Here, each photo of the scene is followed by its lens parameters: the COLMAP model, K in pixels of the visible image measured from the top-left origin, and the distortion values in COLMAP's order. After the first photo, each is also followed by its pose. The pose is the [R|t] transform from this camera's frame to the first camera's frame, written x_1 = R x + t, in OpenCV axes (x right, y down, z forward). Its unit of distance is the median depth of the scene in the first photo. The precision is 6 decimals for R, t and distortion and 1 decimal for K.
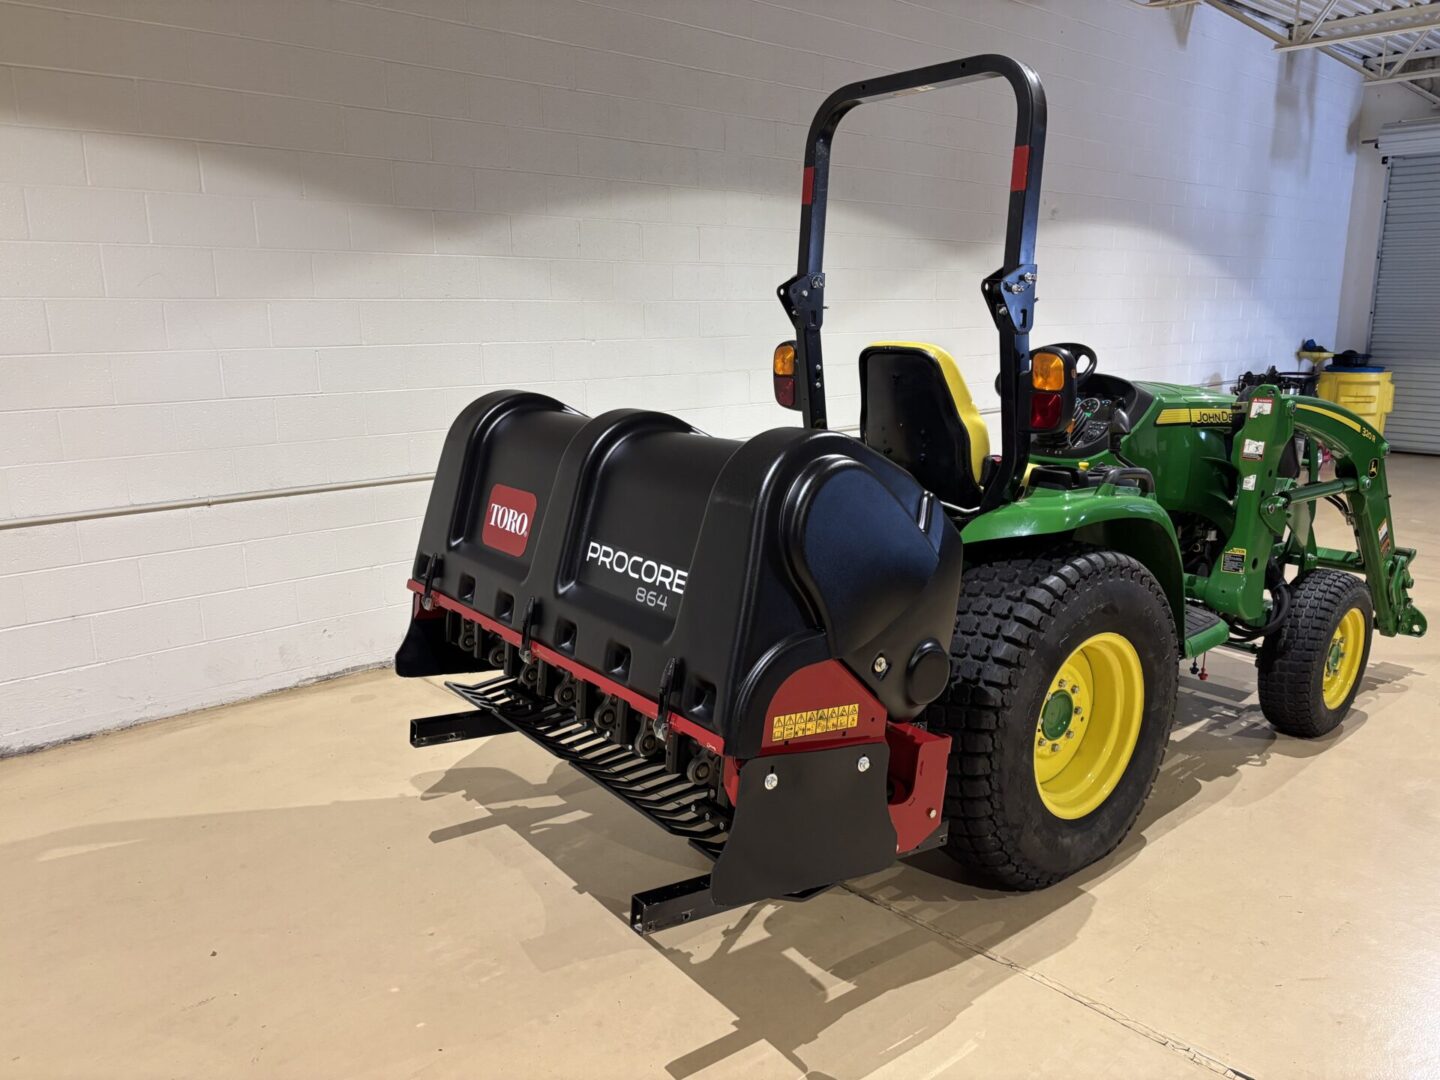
lens RADIAL K [[1115.0, 0, 720.0], [0, 1115.0, 540.0], [0, 0, 1]] dist [0.015343, 0.003395]
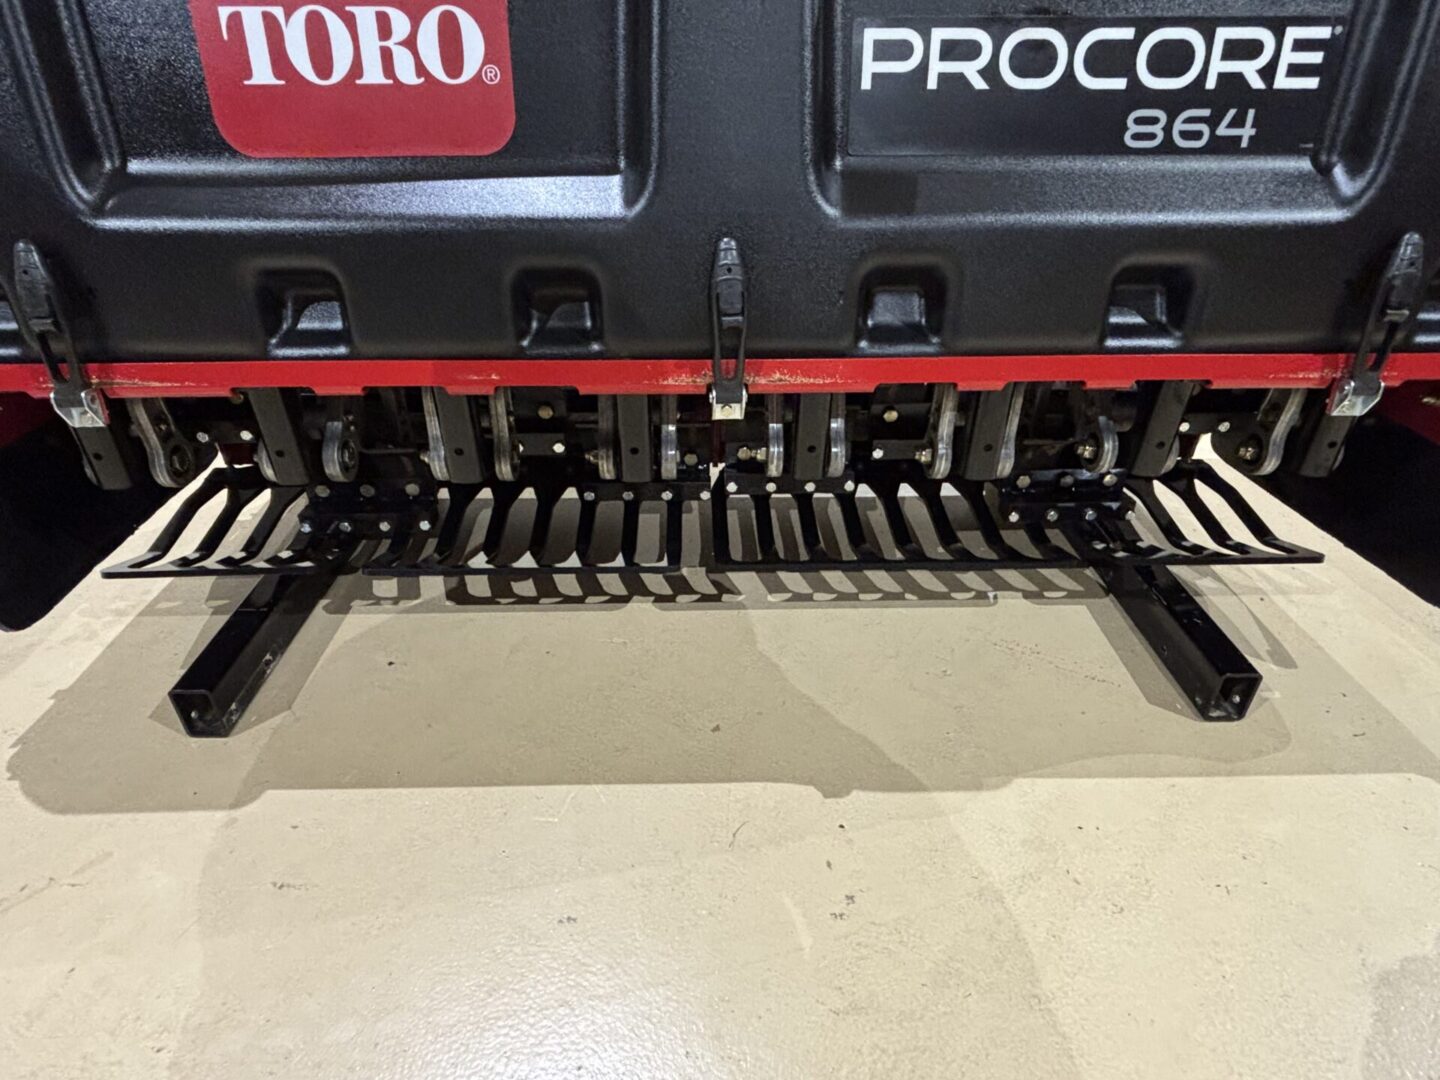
lens RADIAL K [[803.0, 0, 720.0], [0, 803.0, 540.0], [0, 0, 1]] dist [-0.017396, 0.009993]
pose [[0.583150, -0.518310, 0.625533, -0.412315], [0.166542, 0.829936, 0.532419, -0.006826], [-0.795110, -0.206303, 0.570297, 0.912023]]
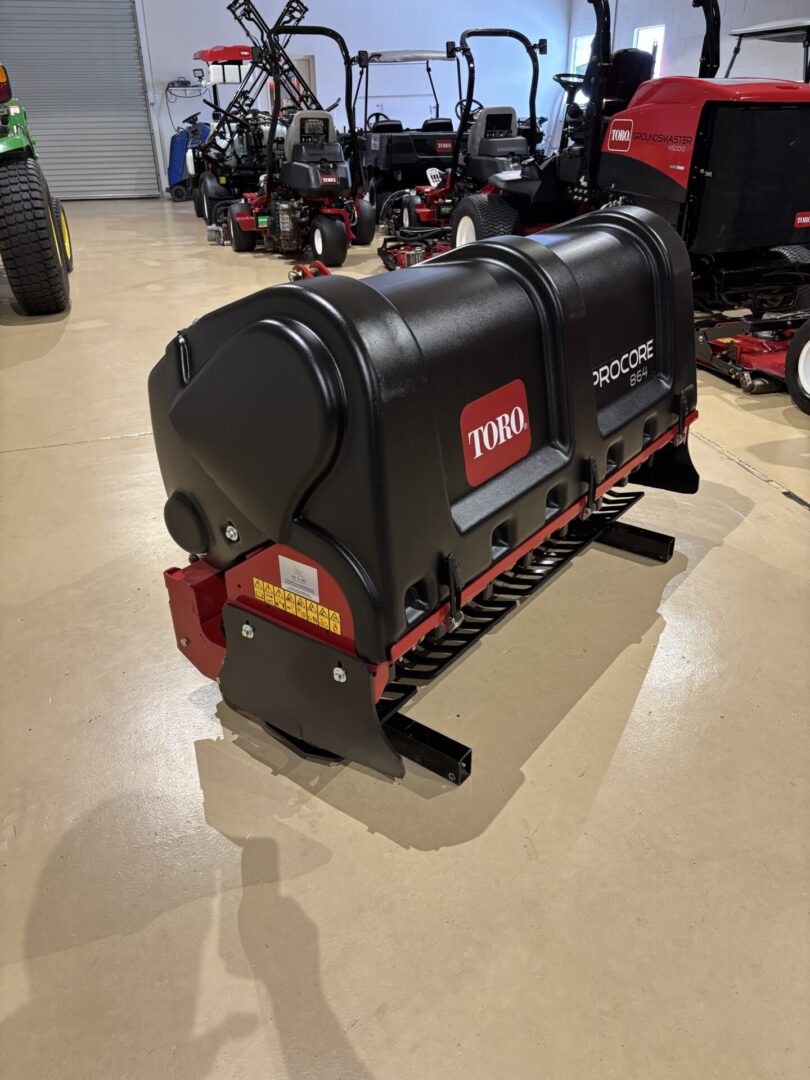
lens RADIAL K [[796.4, 0, 422.2], [0, 796.4, 542.4], [0, 0, 1]] dist [0.007456, 0.010325]
pose [[-0.295466, -0.537218, 0.789998, -0.778922], [0.107771, 0.802896, 0.586296, -0.341409], [-0.949255, 0.258369, -0.179332, 1.400803]]
